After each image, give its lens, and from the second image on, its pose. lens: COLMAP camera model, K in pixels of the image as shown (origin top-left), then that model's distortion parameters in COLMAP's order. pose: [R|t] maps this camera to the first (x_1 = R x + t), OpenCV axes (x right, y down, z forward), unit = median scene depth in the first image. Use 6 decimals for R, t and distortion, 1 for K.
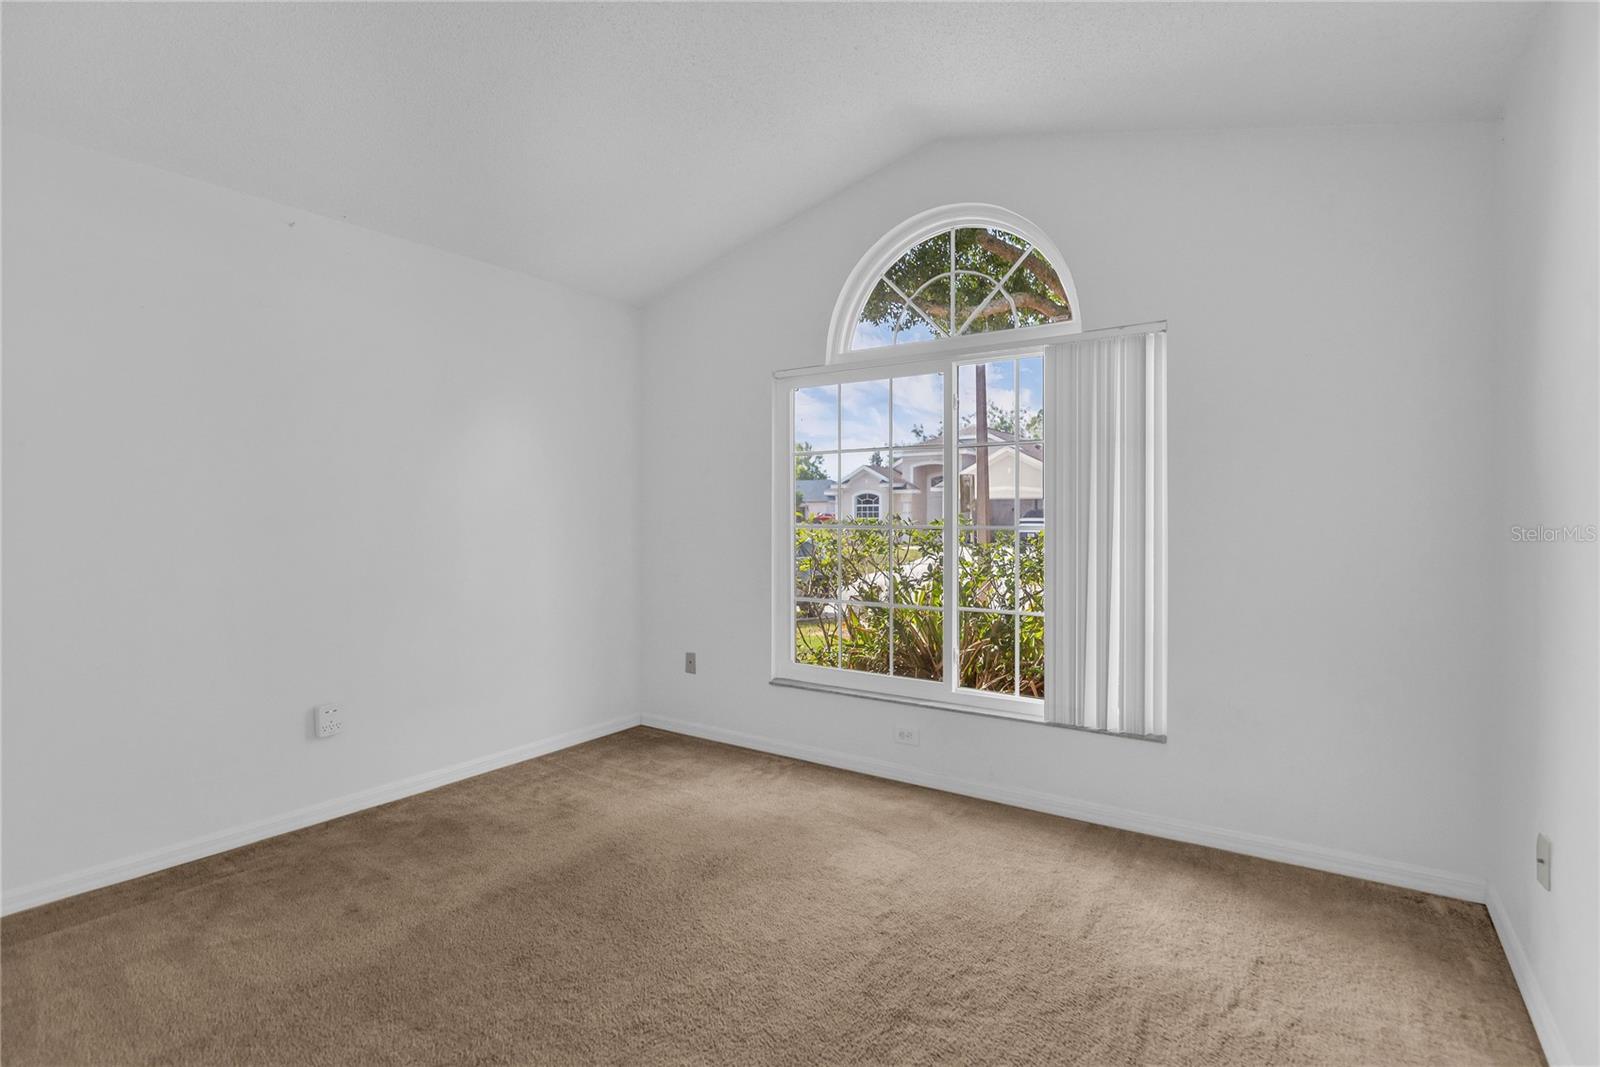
lens RADIAL K [[755.6, 0, 831.4], [0, 755.6, 523.2], [0, 0, 1]] dist [-0.029171, -0.000186]
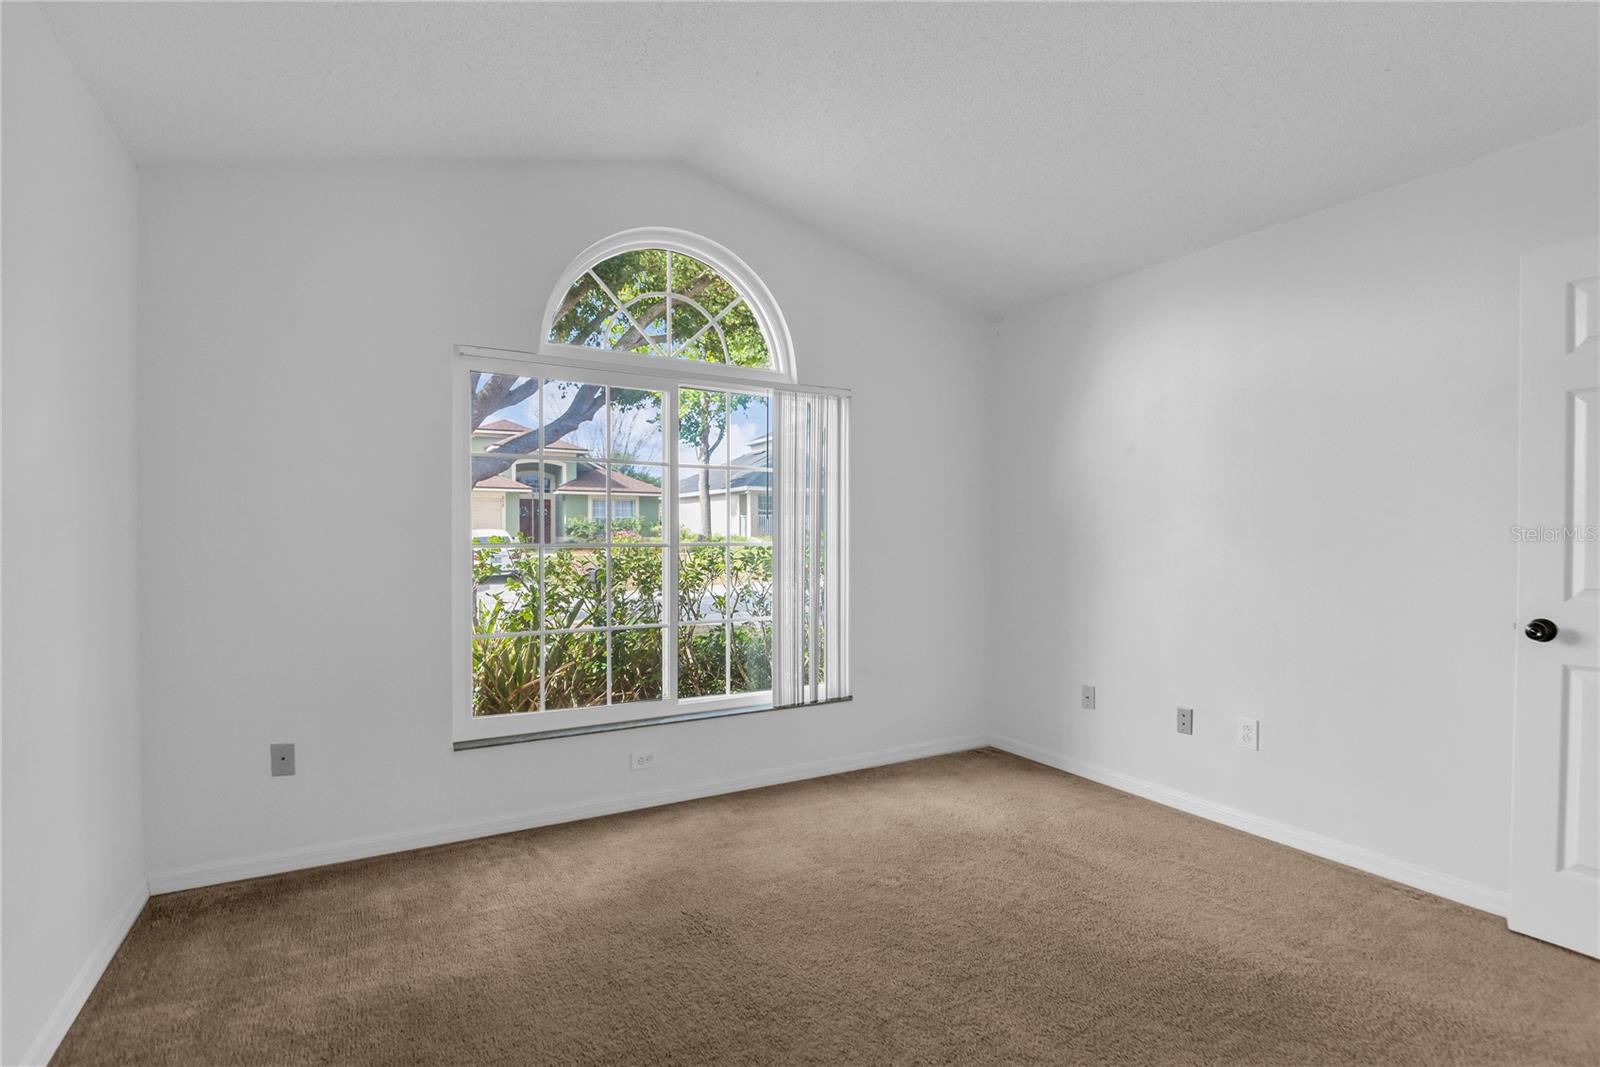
lens RADIAL K [[753.9, 0, 808.2], [0, 753.9, 529.8], [0, 0, 1]] dist [-0.026850, 0.000440]
pose [[0.440808, 0.007416, 0.897571, -0.718361], [0.006085, 0.999918, -0.011250, -0.000564], [-0.897581, 0.010421, 0.440727, 0.408964]]
